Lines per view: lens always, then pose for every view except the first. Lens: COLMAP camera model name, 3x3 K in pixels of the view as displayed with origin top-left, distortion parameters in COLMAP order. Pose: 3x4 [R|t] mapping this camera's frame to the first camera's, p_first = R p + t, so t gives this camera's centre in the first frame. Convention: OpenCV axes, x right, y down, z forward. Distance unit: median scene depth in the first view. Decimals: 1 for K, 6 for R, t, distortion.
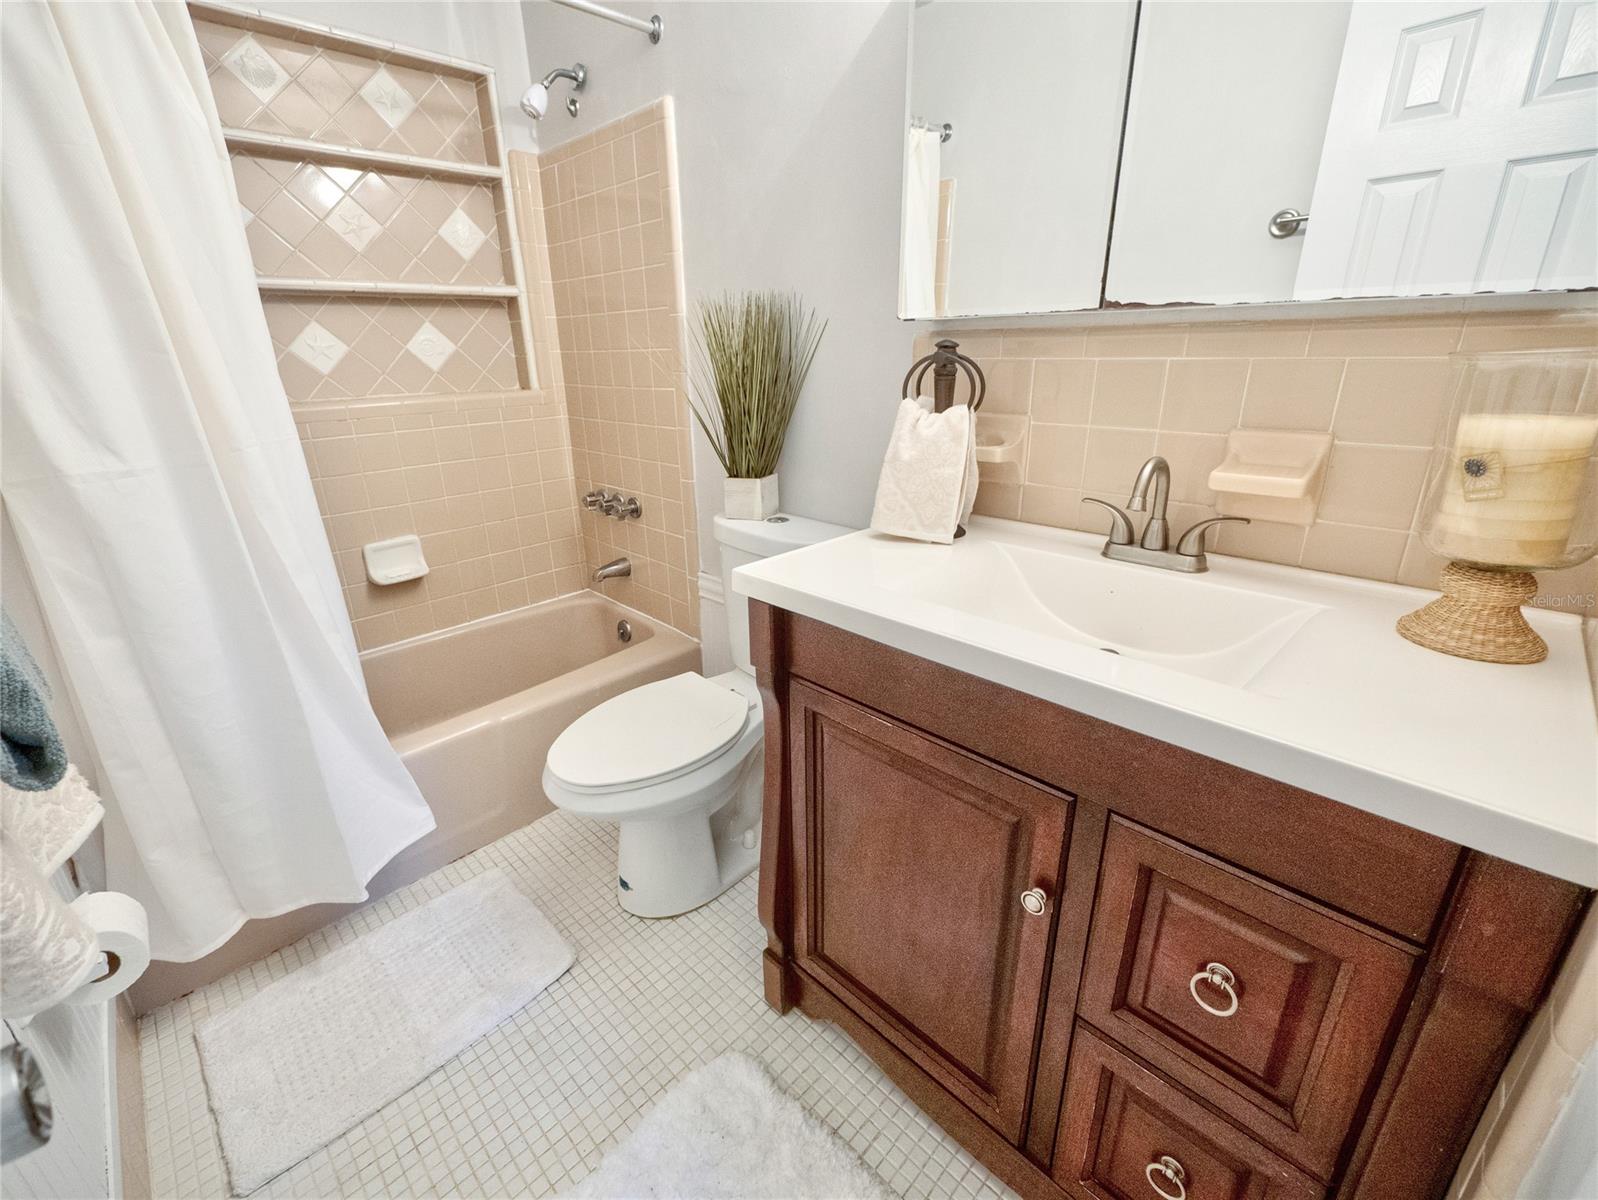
lens RADIAL K [[694.4, 0, 799.1], [0, 694.4, 606.3], [0, 0, 1]] dist [-0.002992, -0.001957]
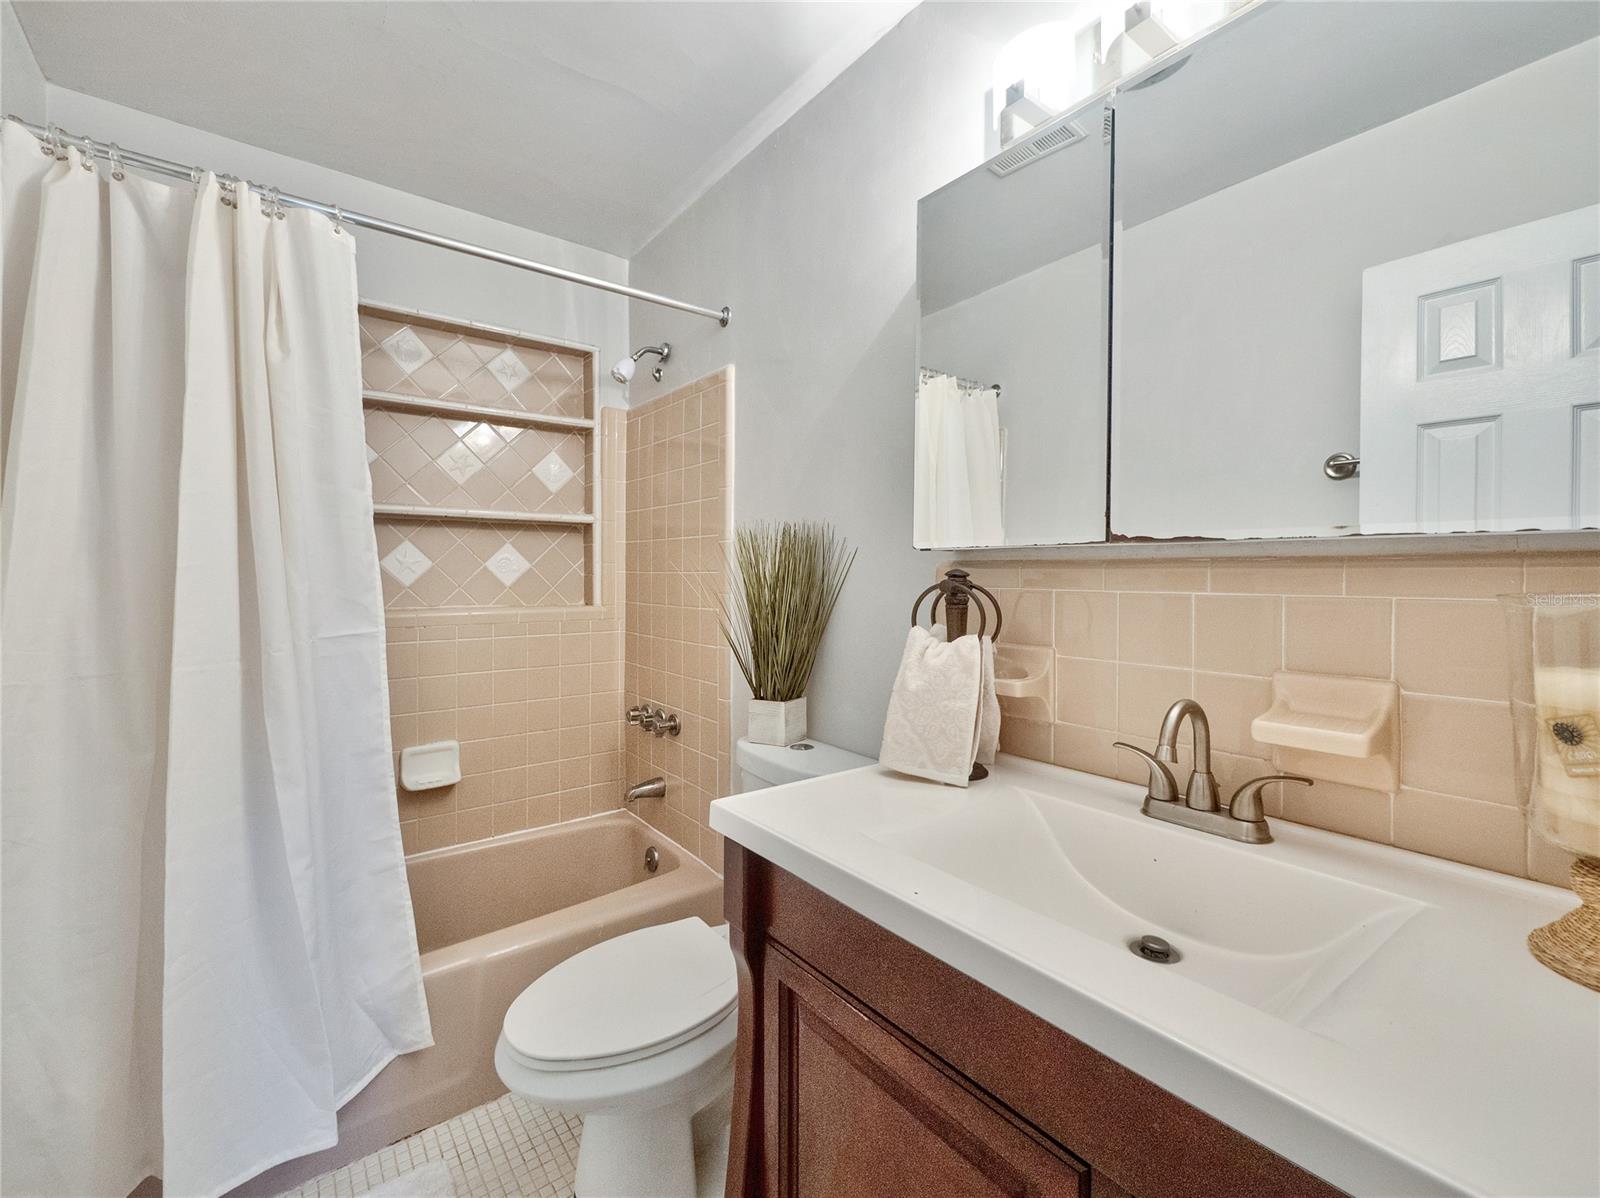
lens RADIAL K [[710.9, 0, 804.0], [0, 710.9, 584.6], [0, 0, 1]] dist [-0.002861, 0.001532]
pose [[0.991742, 0.025659, -0.125657, 0.092363], [-0.066214, 0.941540, -0.330331, -0.015463], [0.109835, 0.335923, 0.935463, 0.039127]]
